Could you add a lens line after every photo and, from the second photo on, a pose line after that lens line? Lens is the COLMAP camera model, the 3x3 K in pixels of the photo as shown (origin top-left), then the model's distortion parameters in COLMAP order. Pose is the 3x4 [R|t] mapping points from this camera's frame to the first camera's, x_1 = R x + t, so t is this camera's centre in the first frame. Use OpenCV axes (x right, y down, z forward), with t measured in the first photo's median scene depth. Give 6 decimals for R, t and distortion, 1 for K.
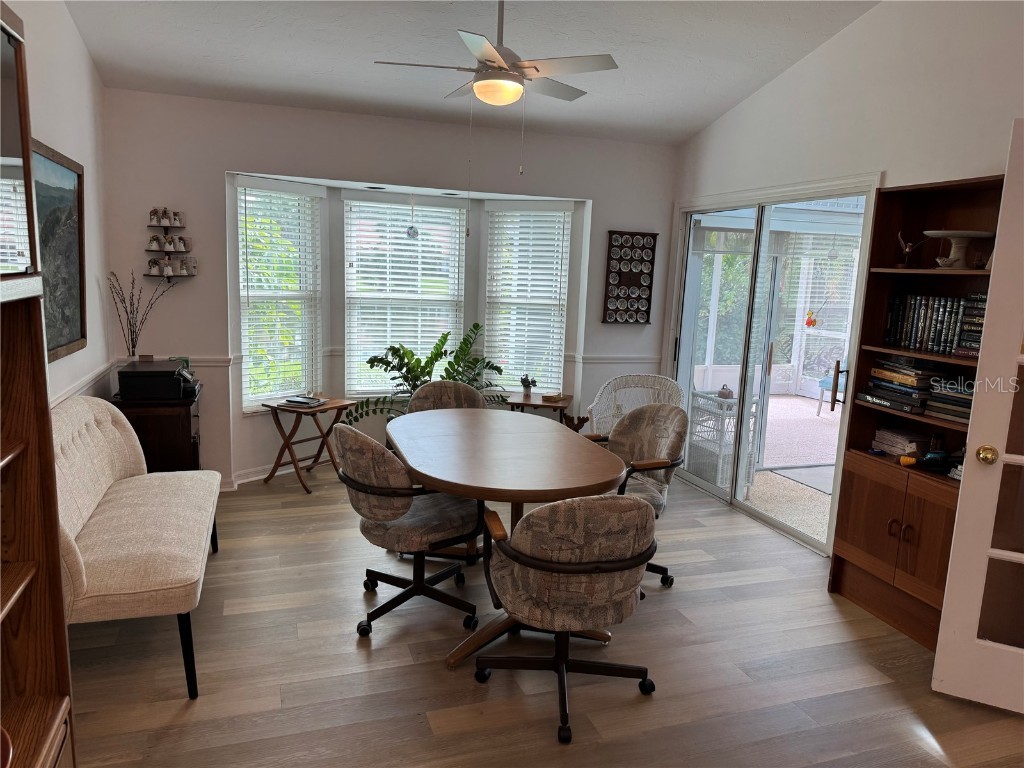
lens RADIAL K [[721.6, 0, 509.3], [0, 721.6, 379.7], [0, 0, 1]] dist [0.048966, -0.000252]
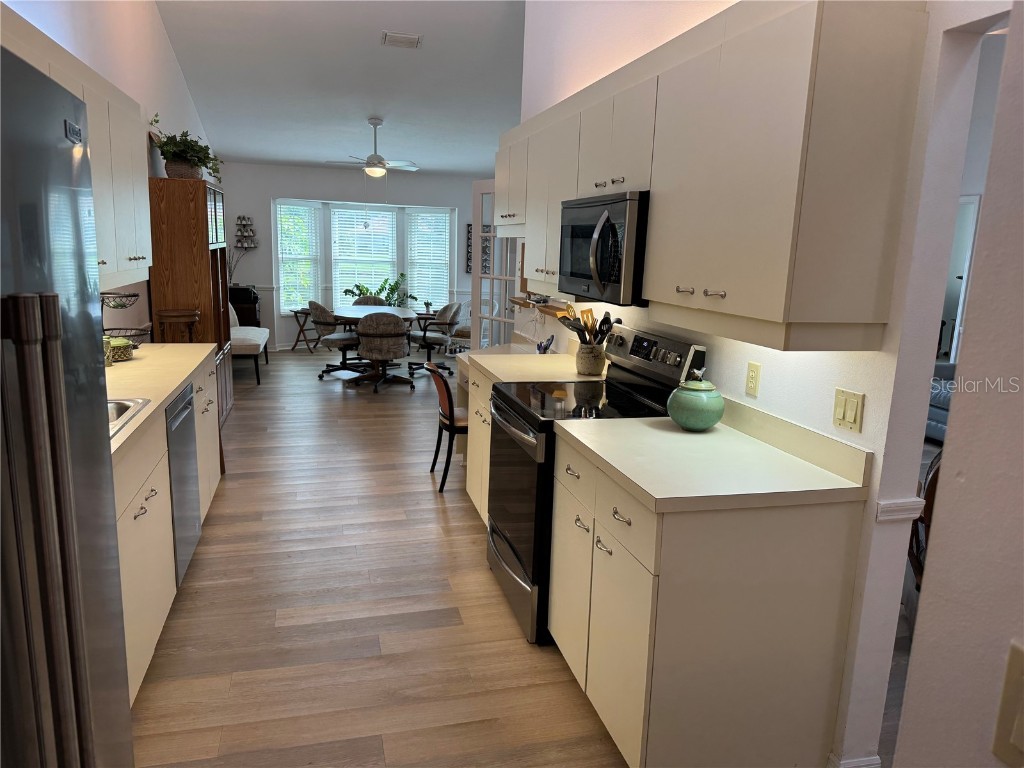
lens RADIAL K [[721.6, 0, 514.2], [0, 721.6, 388.2], [0, 0, 1]] dist [0.048966, -0.000252]
pose [[0.997774, 0.007875, -0.066220, 0.423500], [-0.005454, 0.999313, 0.036662, 0.171551], [0.066463, -0.036219, 0.997131, -0.994720]]
